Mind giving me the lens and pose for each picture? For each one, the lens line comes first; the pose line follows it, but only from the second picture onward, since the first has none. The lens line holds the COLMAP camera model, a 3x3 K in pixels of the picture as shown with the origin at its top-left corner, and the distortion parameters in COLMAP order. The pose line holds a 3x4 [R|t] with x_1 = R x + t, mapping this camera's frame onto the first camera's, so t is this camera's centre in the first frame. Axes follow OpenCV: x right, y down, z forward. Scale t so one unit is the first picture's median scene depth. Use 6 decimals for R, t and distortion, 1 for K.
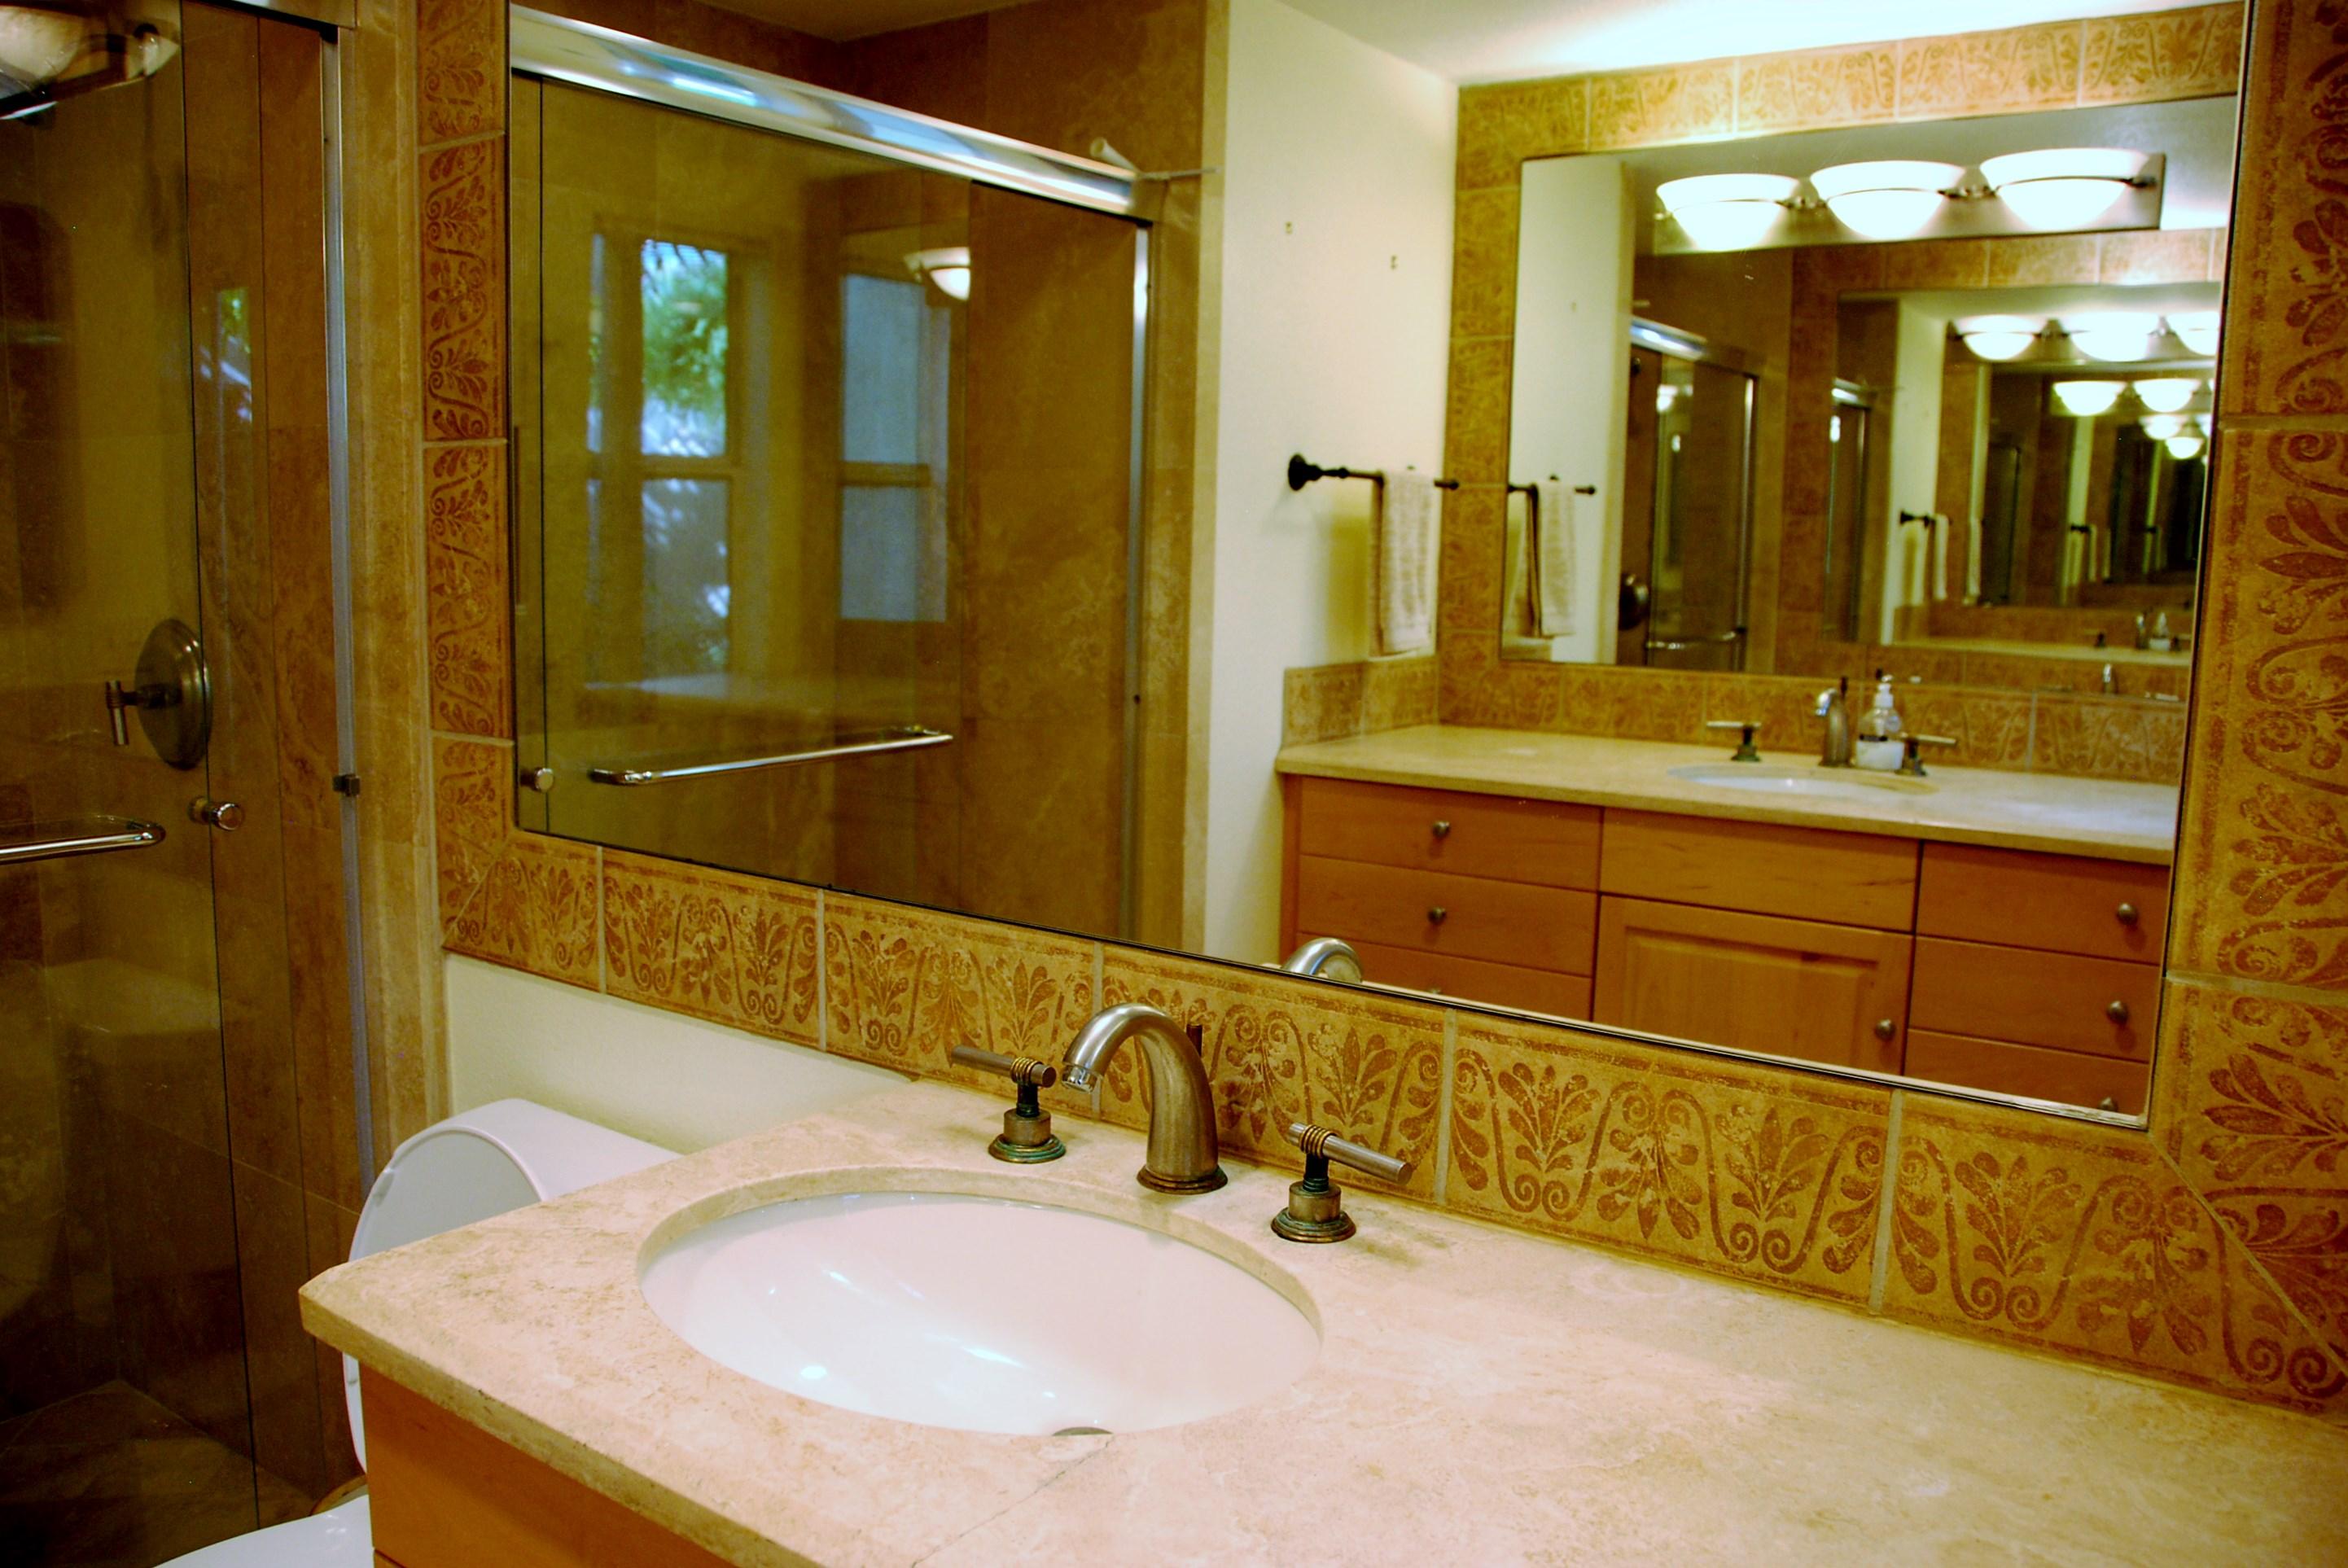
lens RADIAL K [[1857.4, 0, 1171.8], [0, 1857.4, 797.4], [0, 0, 1]] dist [-0.158059, 0.115795]
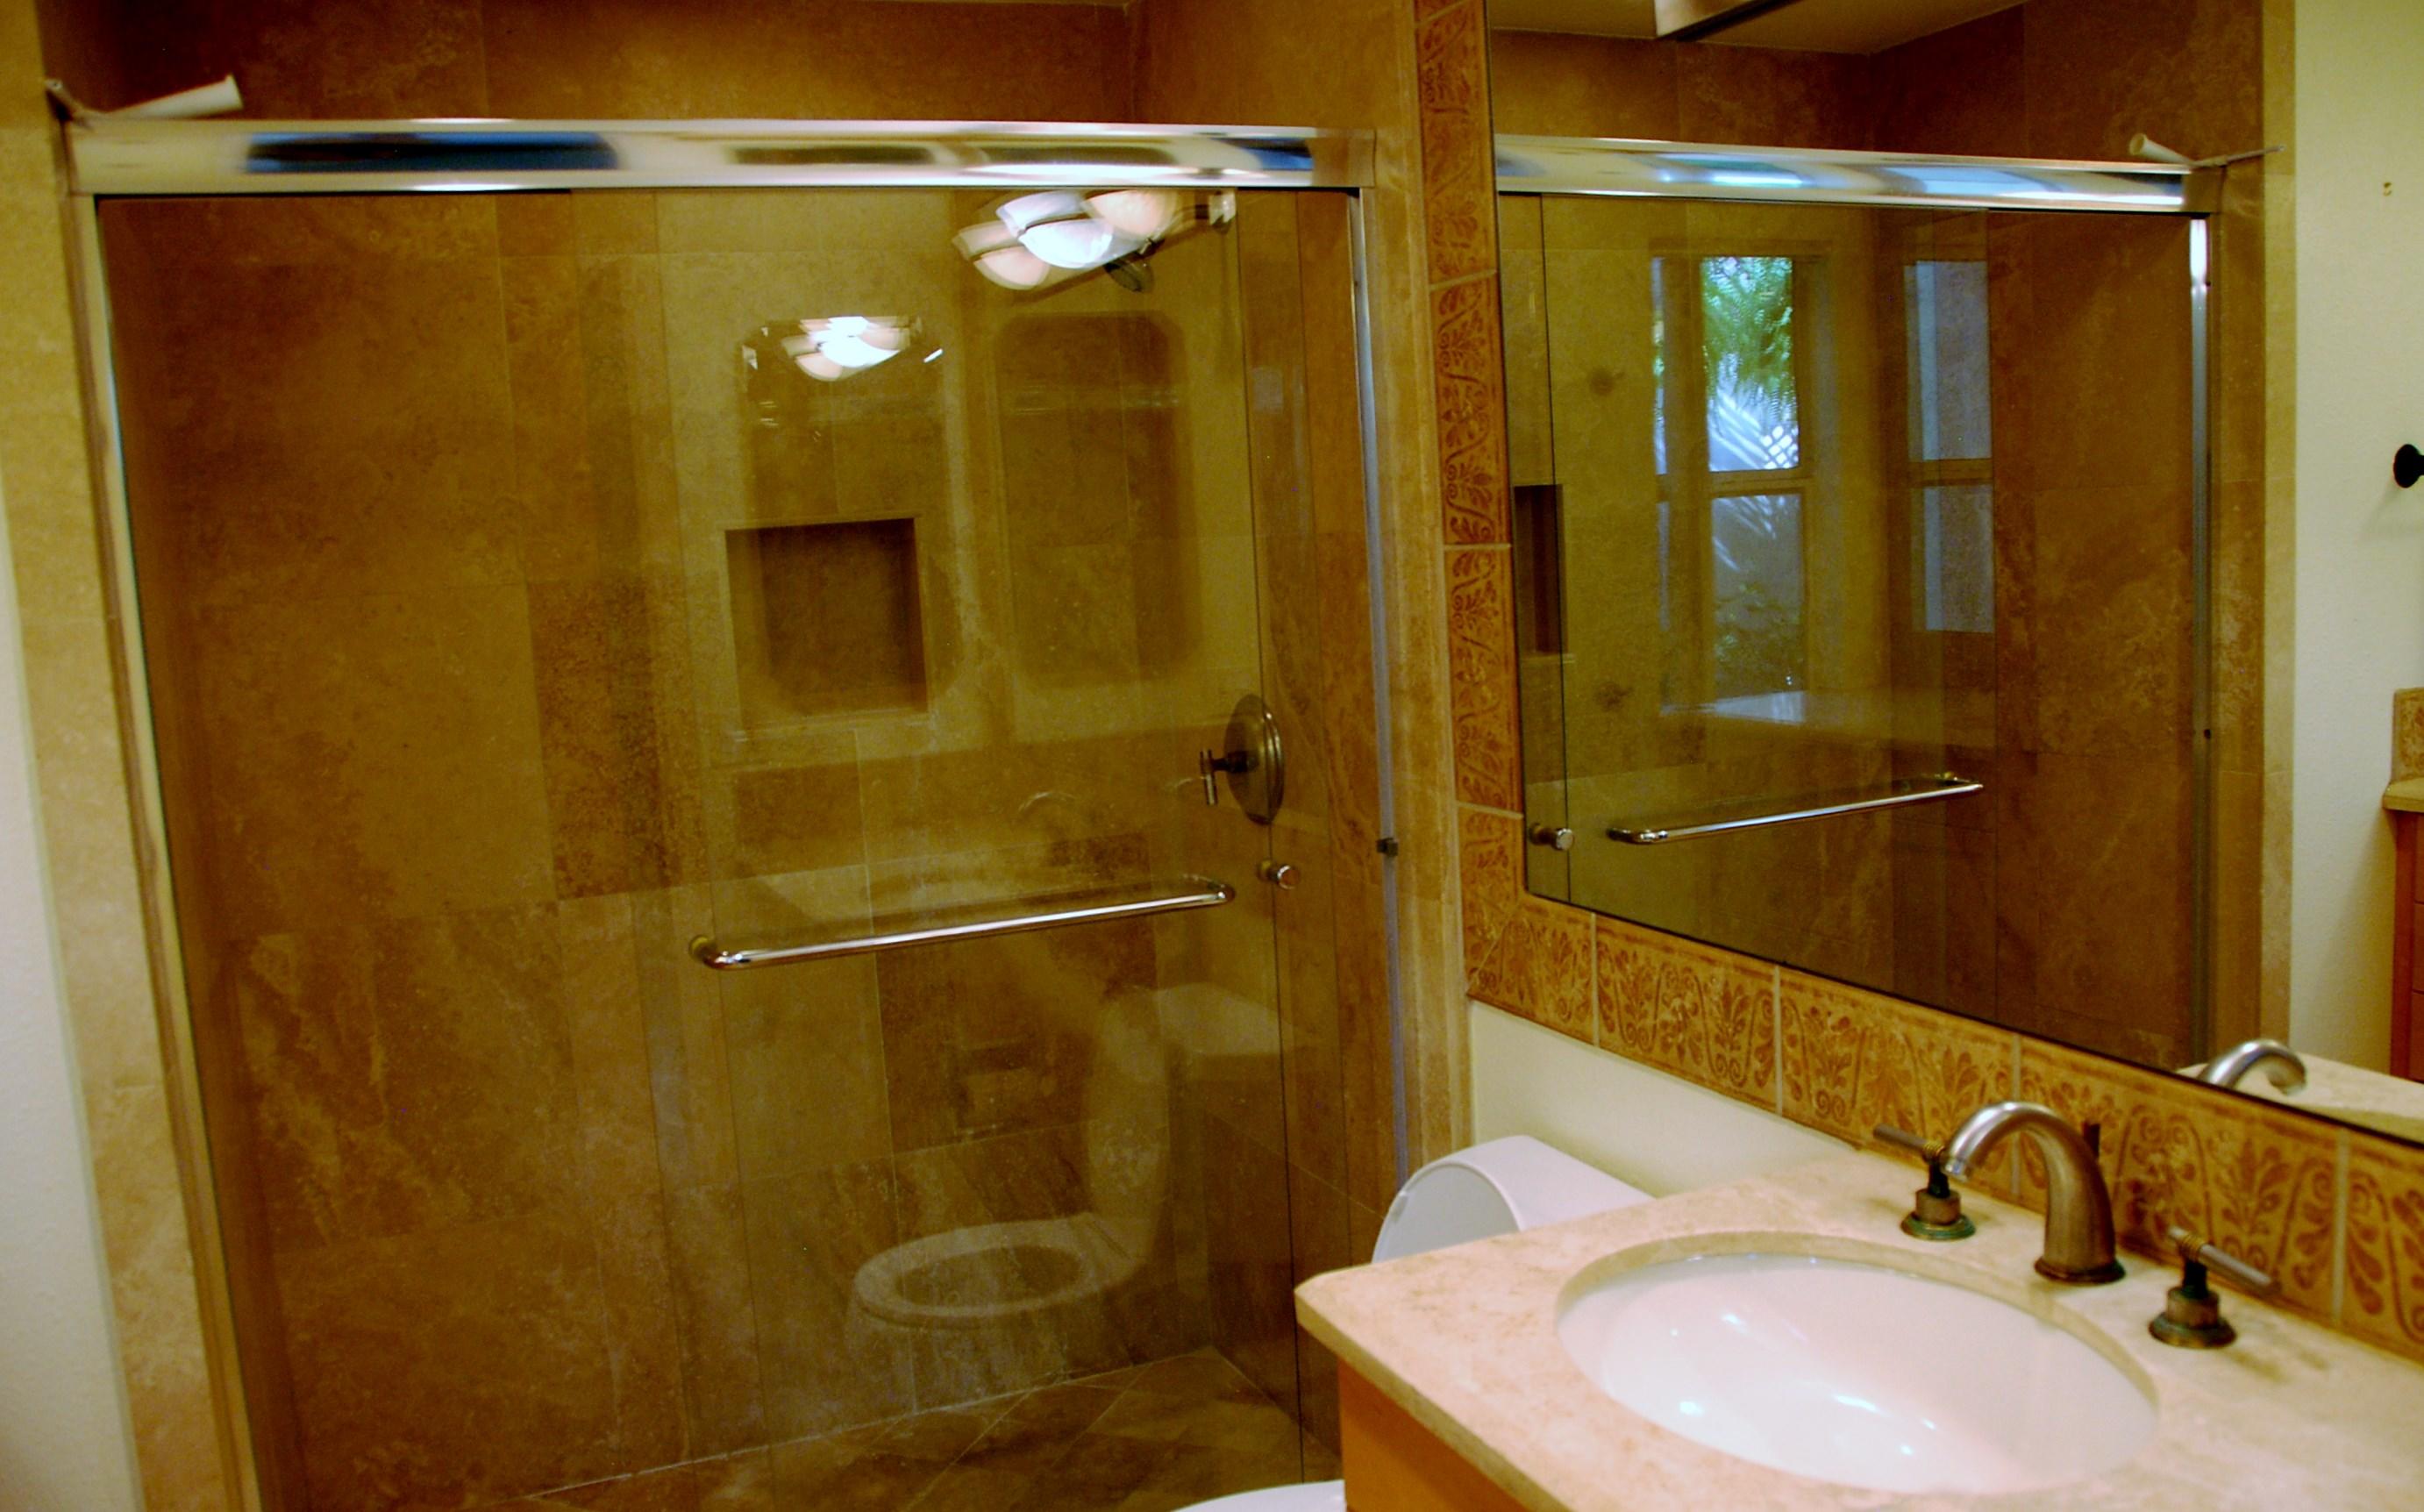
lens RADIAL K [[2021.1, 0, 1218.6], [0, 2021.1, 756.6], [0, 0, 1]] dist [-0.130806, 0.075267]
pose [[0.849721, -0.010210, -0.527134, 0.129709], [0.003500, 0.999900, -0.013725, -0.049746], [0.527222, 0.009817, 0.849671, -0.142492]]
